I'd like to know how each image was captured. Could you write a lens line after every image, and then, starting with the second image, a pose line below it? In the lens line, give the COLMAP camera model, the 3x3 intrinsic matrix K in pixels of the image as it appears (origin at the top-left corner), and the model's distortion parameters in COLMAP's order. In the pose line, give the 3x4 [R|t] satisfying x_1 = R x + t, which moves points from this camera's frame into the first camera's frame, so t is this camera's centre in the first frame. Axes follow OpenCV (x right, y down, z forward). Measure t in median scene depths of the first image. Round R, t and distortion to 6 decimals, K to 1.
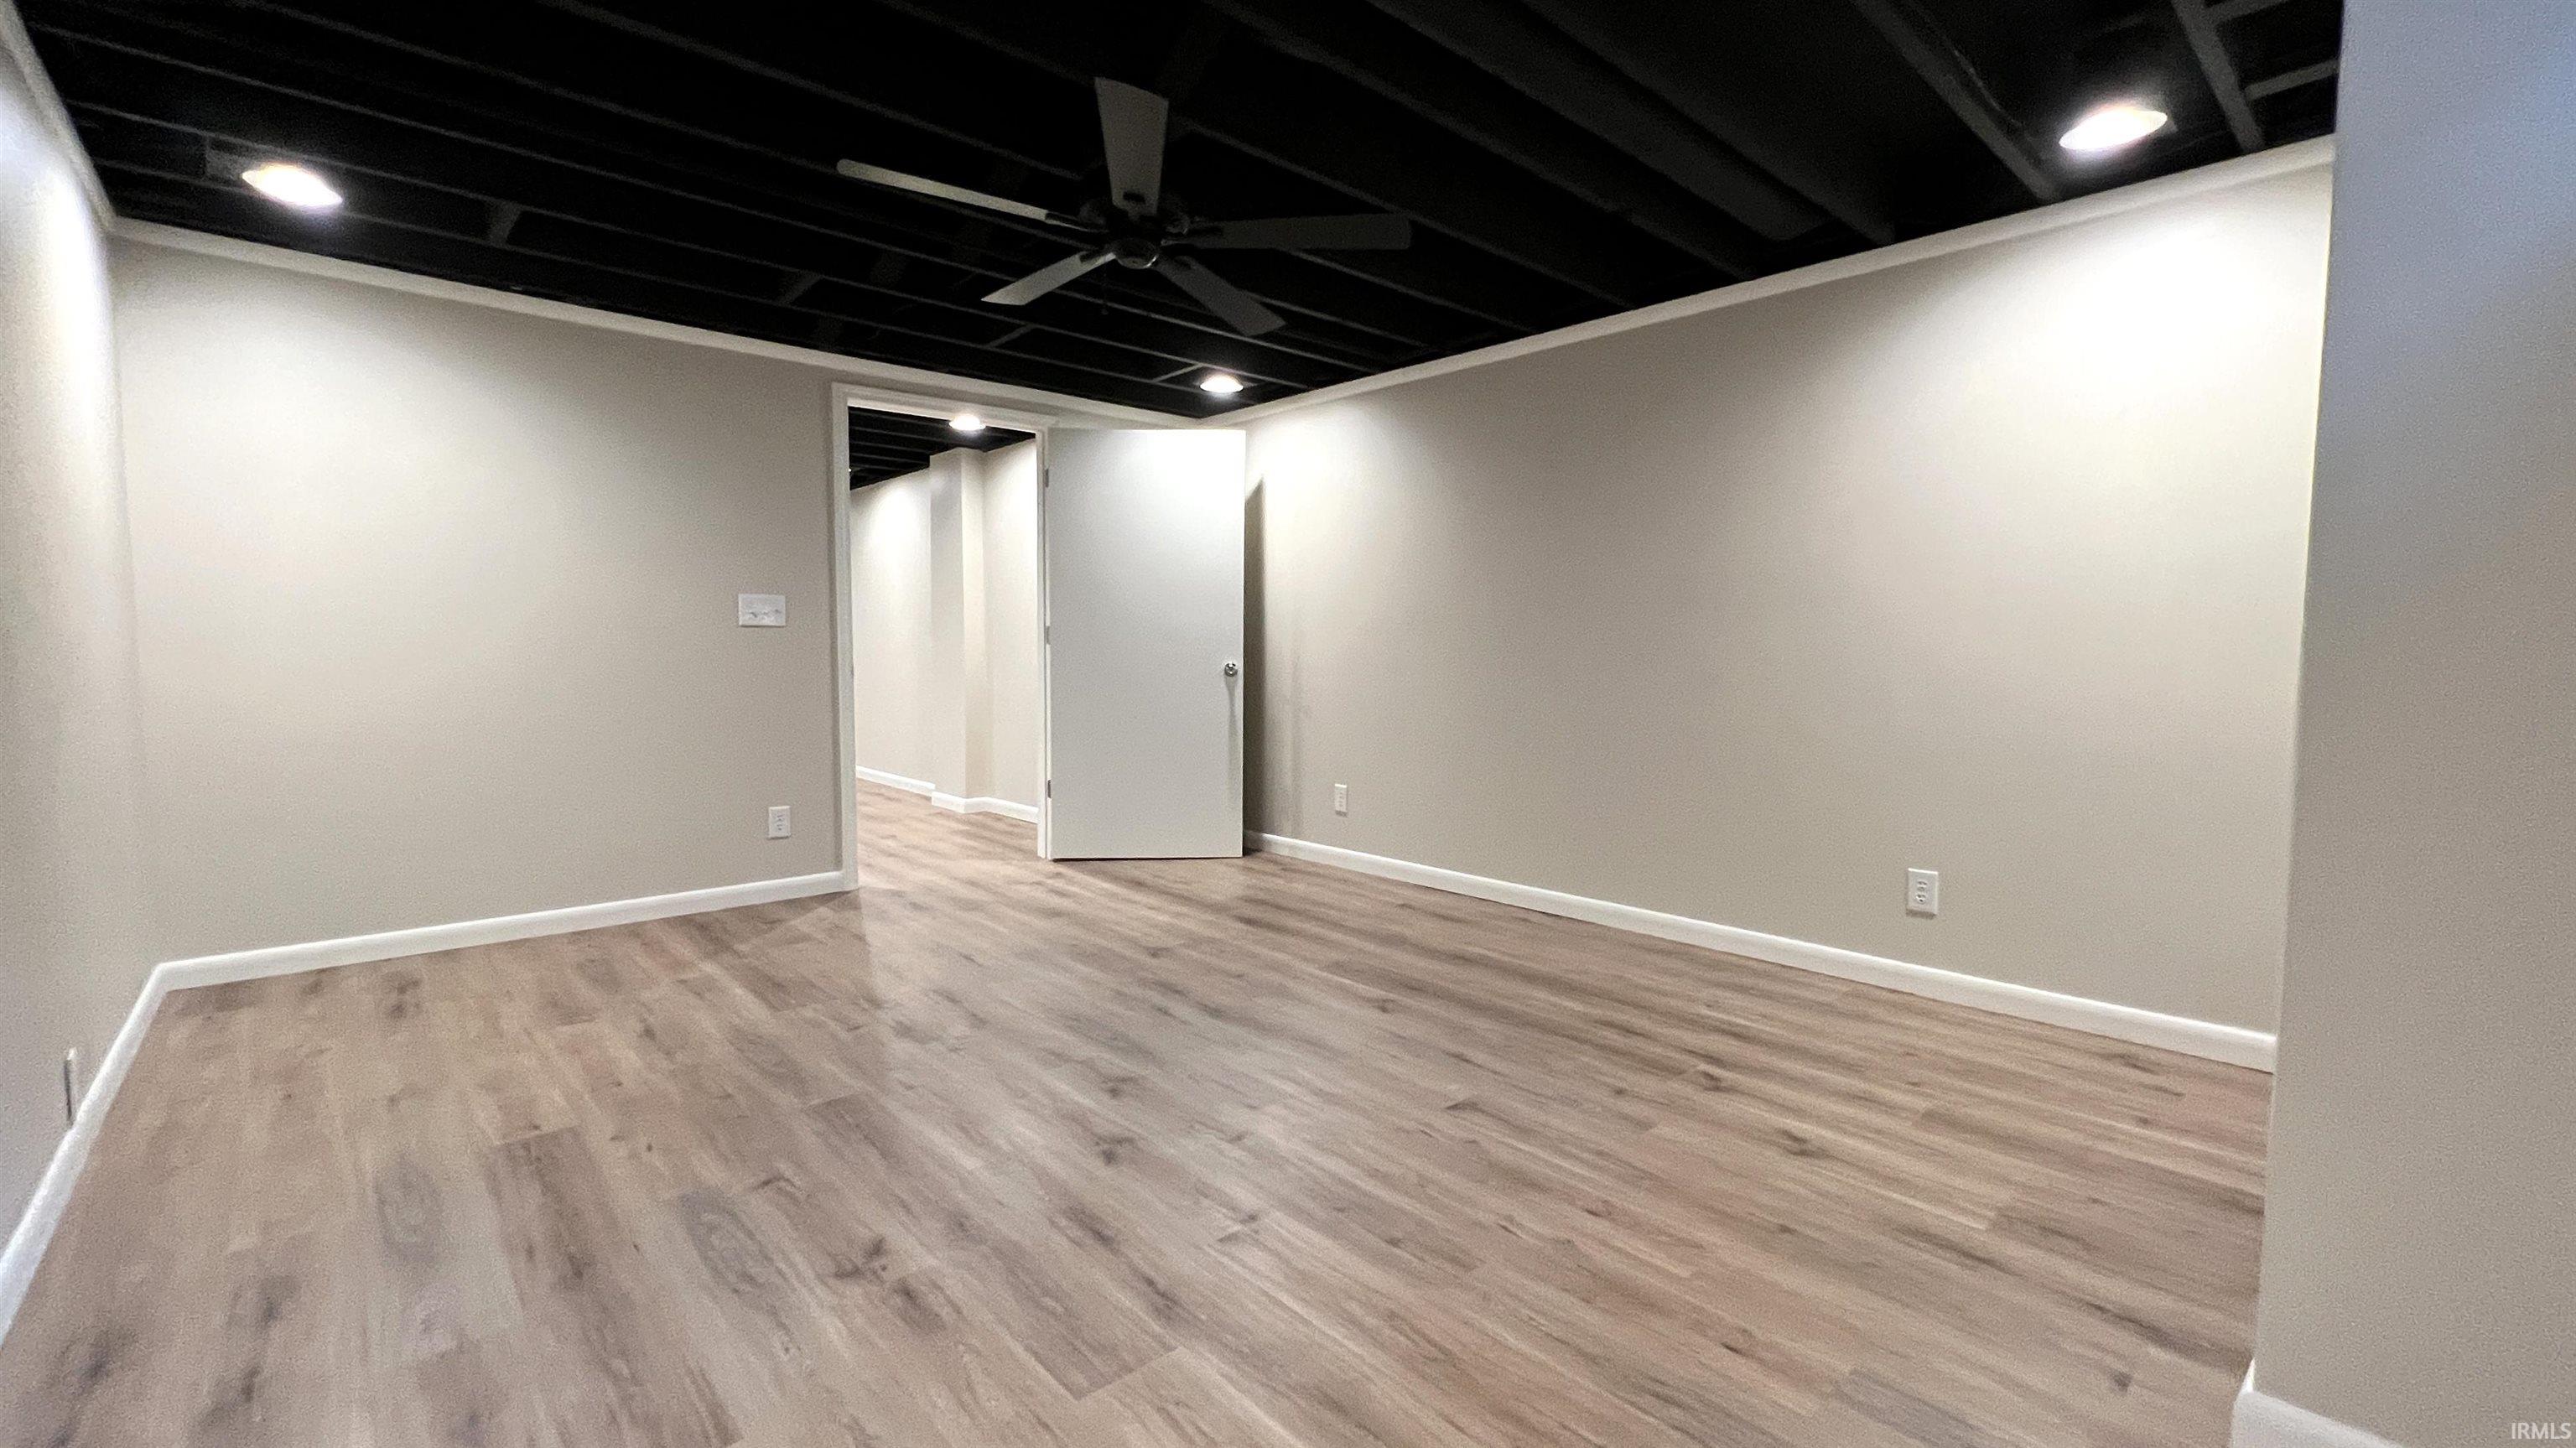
lens RADIAL K [[1026.4, 0, 1278.1], [0, 1026.4, 722.4], [0, 0, 1]] dist [-0.001098, -0.000328]
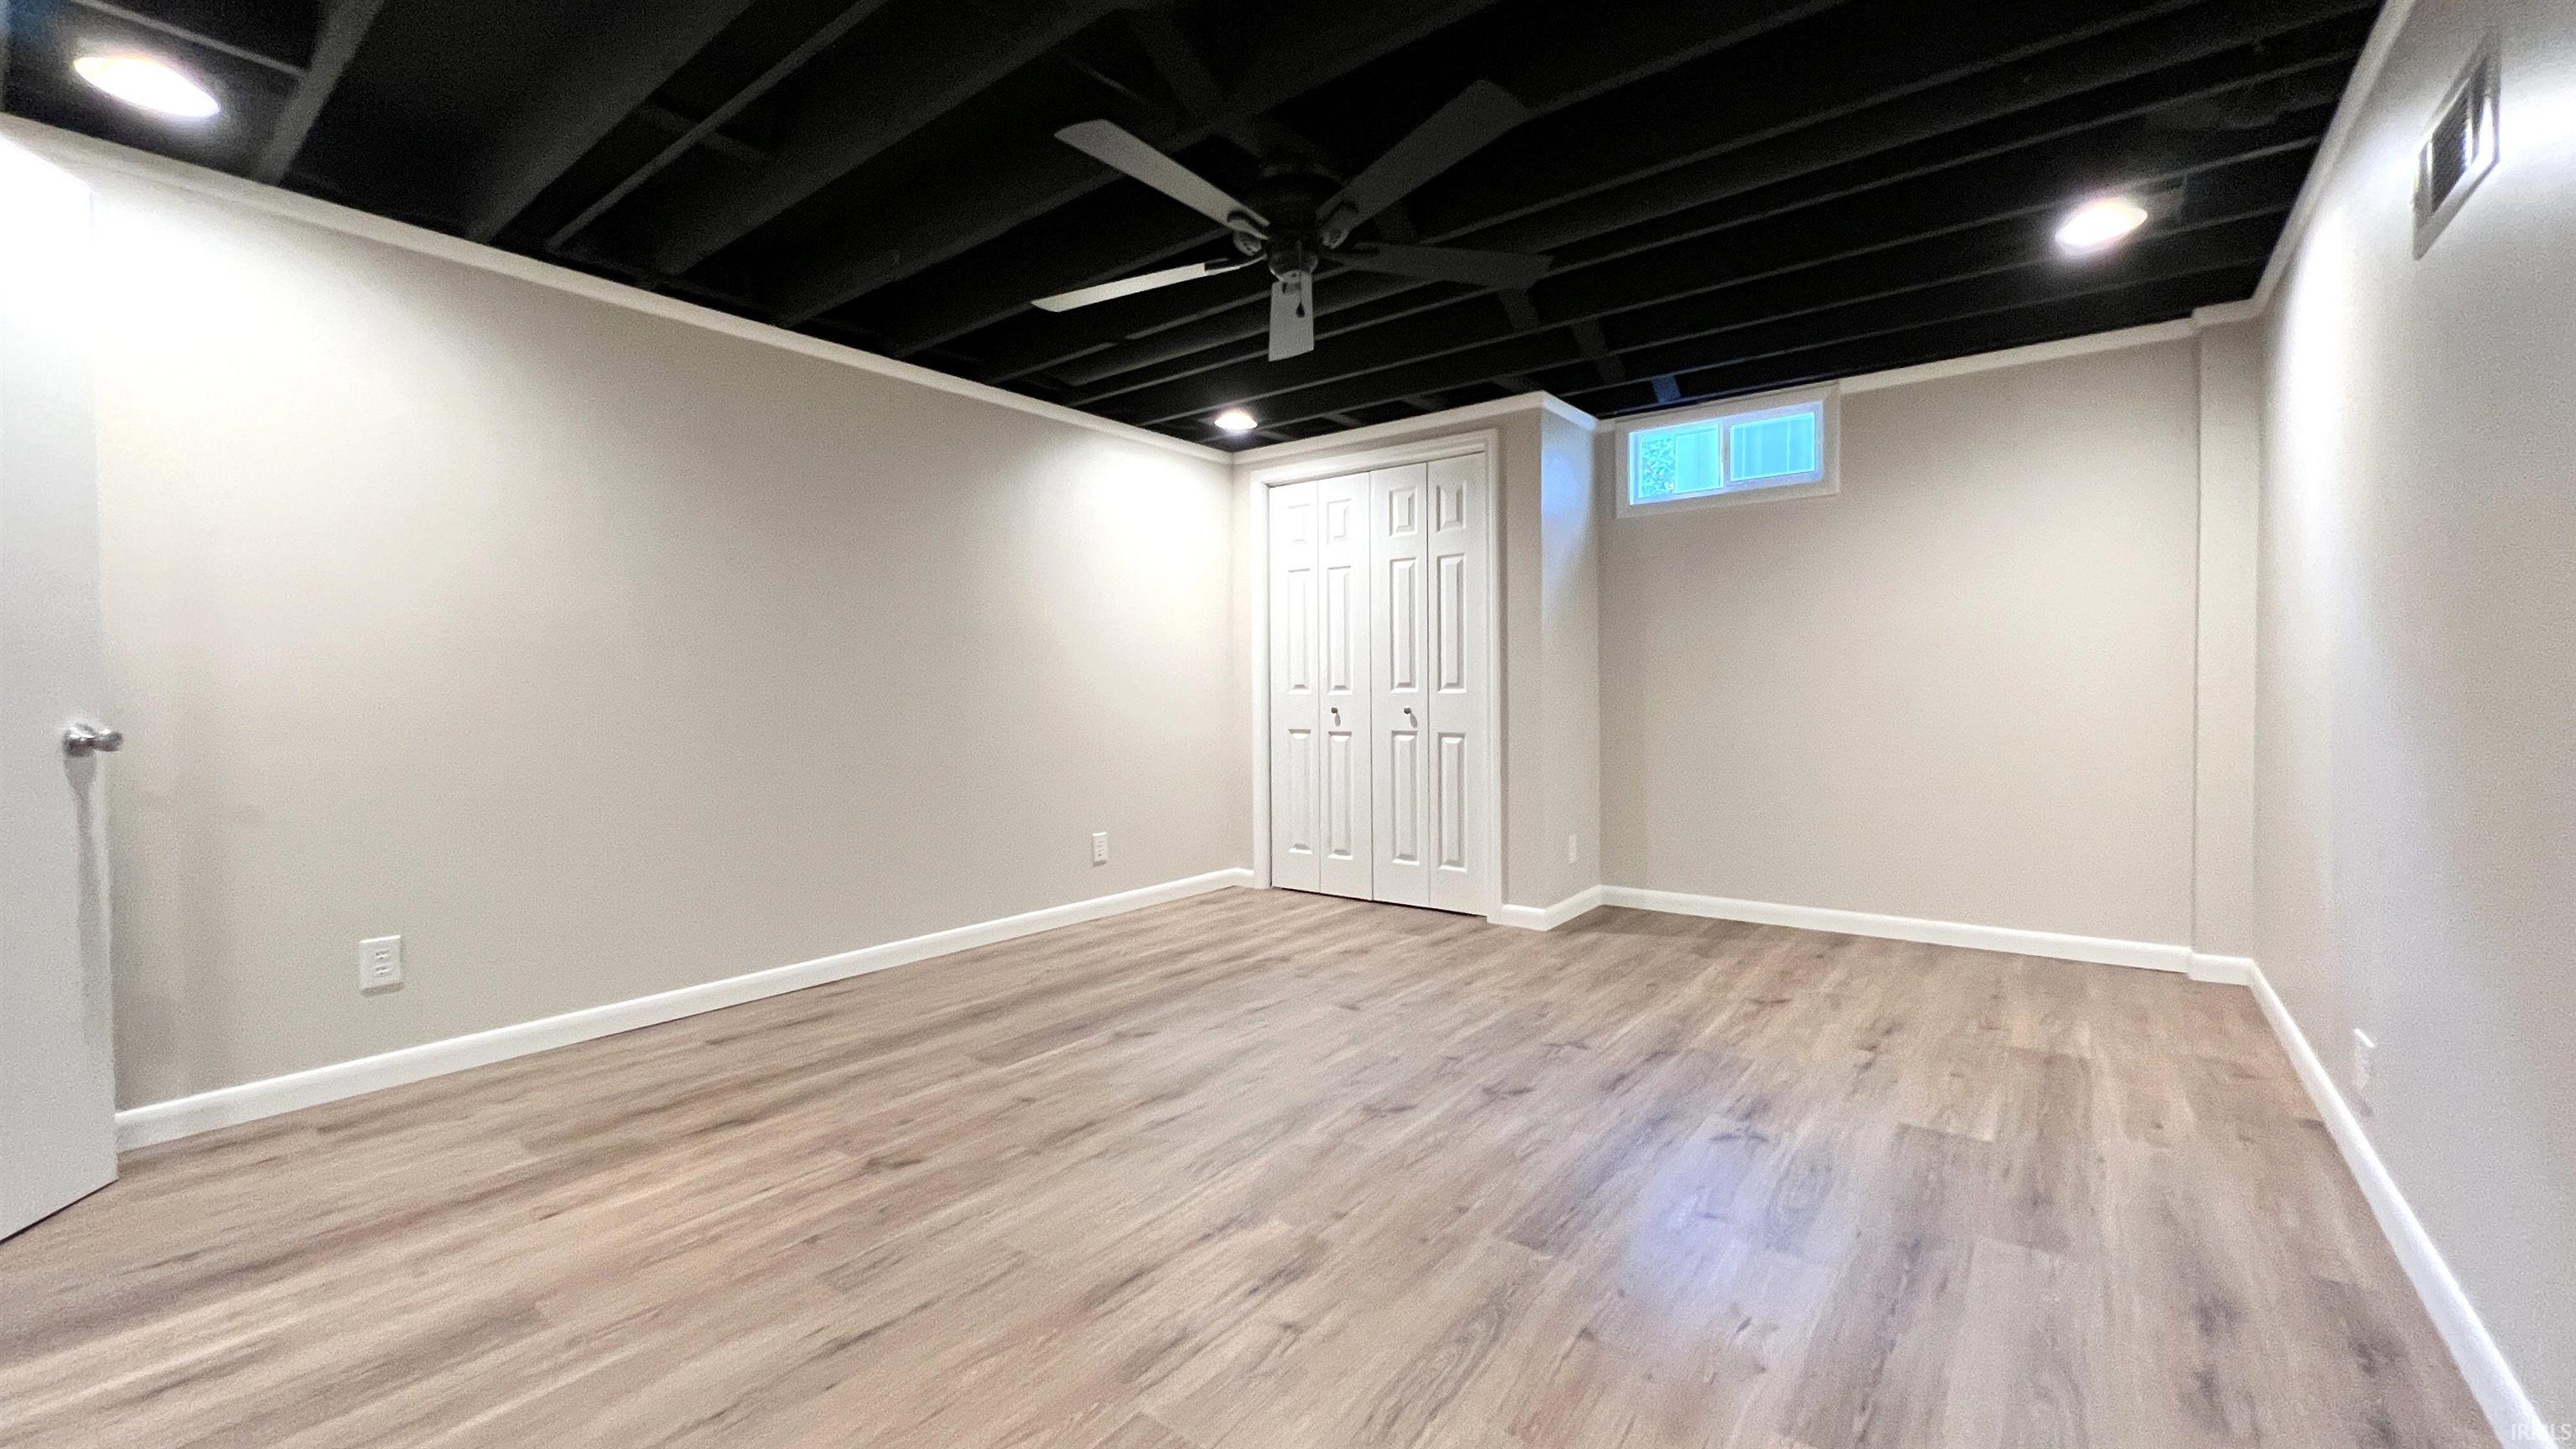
lens RADIAL K [[1026.5, 0, 1276.0], [0, 1026.5, 720.7], [0, 0, 1]] dist [-0.001098, -0.000328]
pose [[-0.162228, -0.027289, 0.986376, -1.134645], [0.080862, 0.995888, 0.040851, -0.076269], [-0.983434, 0.086388, -0.159354, 1.250235]]
